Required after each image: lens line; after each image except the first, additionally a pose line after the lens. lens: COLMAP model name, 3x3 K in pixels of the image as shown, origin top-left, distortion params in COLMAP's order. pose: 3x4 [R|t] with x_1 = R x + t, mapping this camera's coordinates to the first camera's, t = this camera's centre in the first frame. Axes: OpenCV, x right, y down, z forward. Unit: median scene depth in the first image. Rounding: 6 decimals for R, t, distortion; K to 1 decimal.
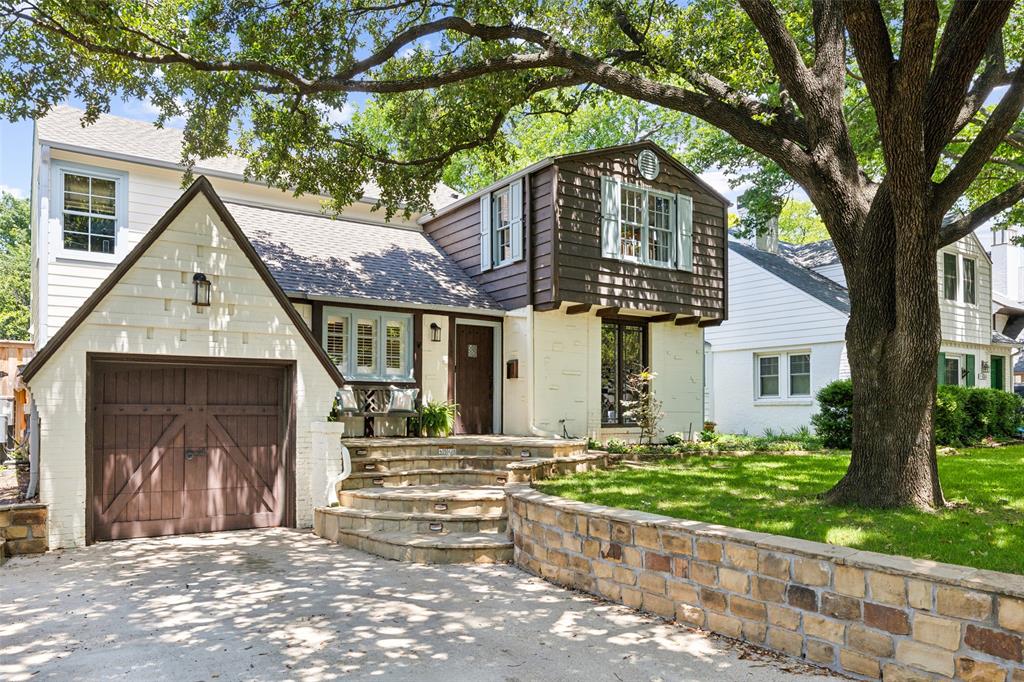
lens RADIAL K [[724.3, 0, 521.3], [0, 724.3, 403.4], [0, 0, 1]] dist [0.000129, 0.000073]
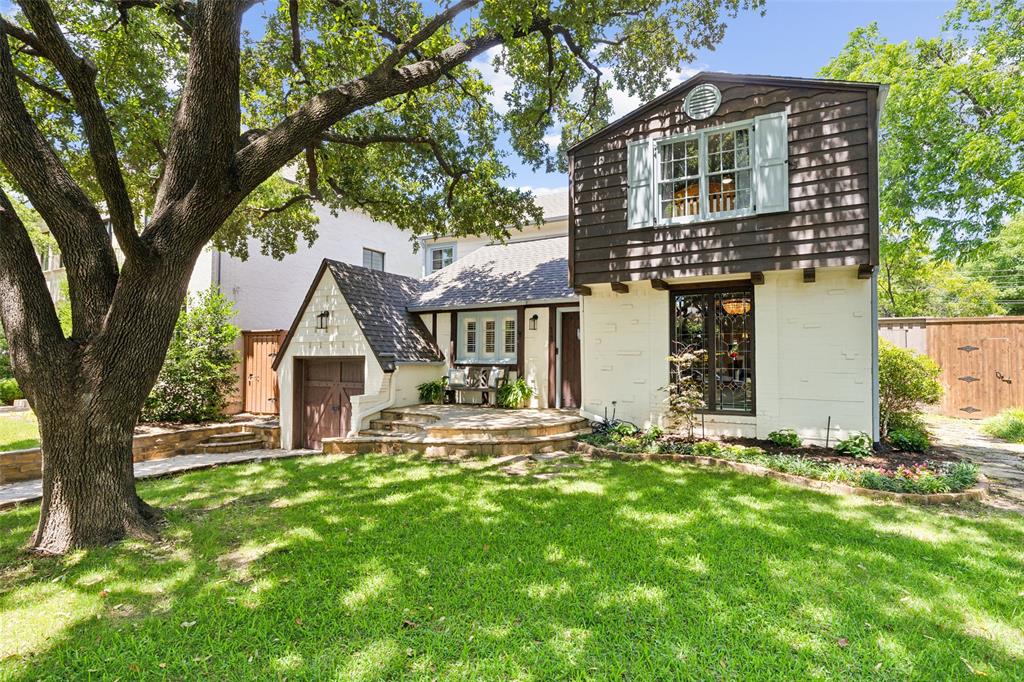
lens RADIAL K [[542.6, 0, 512.9], [0, 542.6, 342.1], [0, 0, 1]] dist [0.000315, -0.000007]
pose [[0.421087, -0.029008, -0.906556, 0.671921], [0.008477, 0.999571, -0.028047, -0.038698], [0.906981, 0.004126, 0.421152, 0.566246]]
